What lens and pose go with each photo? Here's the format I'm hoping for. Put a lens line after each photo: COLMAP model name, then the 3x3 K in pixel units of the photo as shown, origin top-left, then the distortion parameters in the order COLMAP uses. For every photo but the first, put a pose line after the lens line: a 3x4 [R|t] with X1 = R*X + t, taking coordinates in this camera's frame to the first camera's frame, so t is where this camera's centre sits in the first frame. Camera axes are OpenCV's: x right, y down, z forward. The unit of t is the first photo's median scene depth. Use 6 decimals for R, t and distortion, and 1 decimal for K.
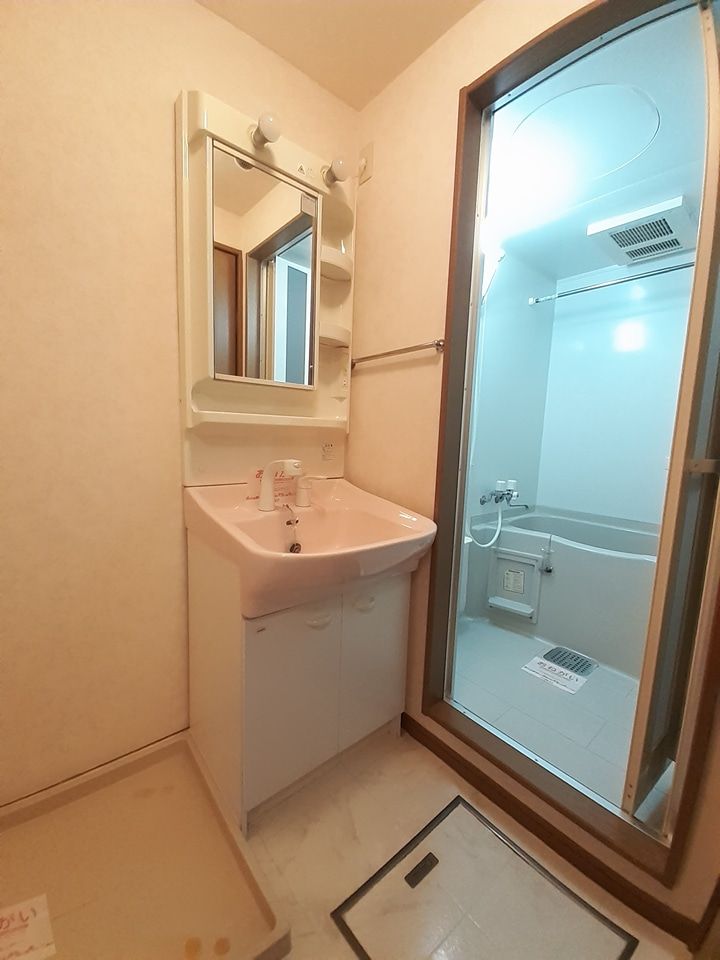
lens RADIAL K [[389.7, 0, 360.0], [0, 389.7, 480.0], [0, 0, 1]] dist [-0.001626, -0.000312]
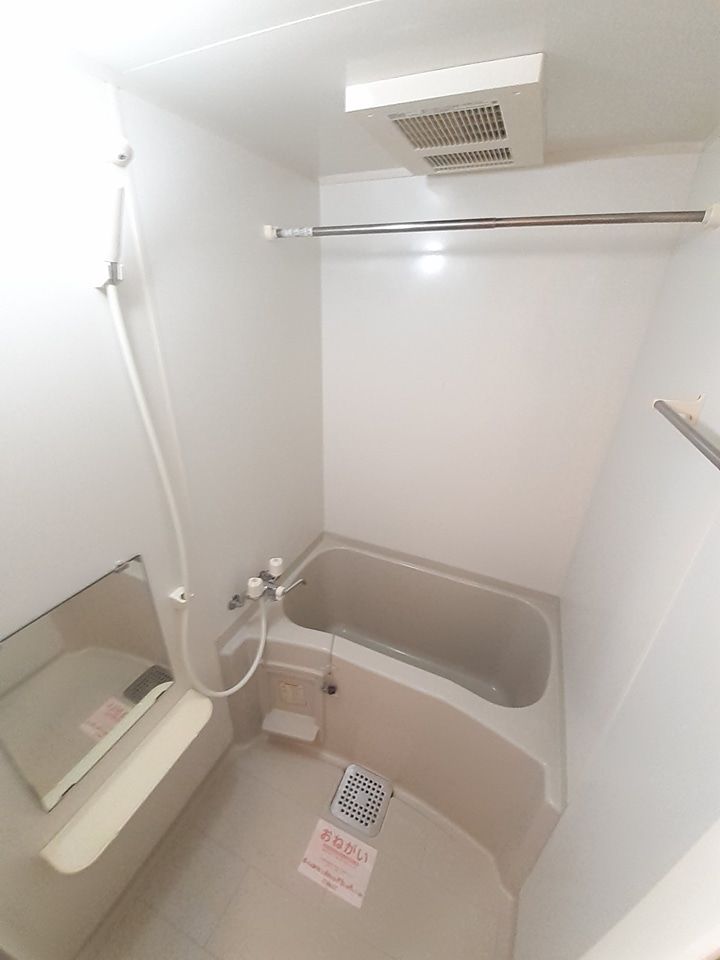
lens RADIAL K [[374.0, 0, 360.0], [0, 374.0, 480.0], [0, 0, 1]] dist [-0.000899, -0.000083]
pose [[0.906620, -0.200962, 0.371017, 0.347732], [0.056047, 0.928862, 0.366162, -0.382187], [-0.418208, -0.311176, 0.853388, 0.497461]]
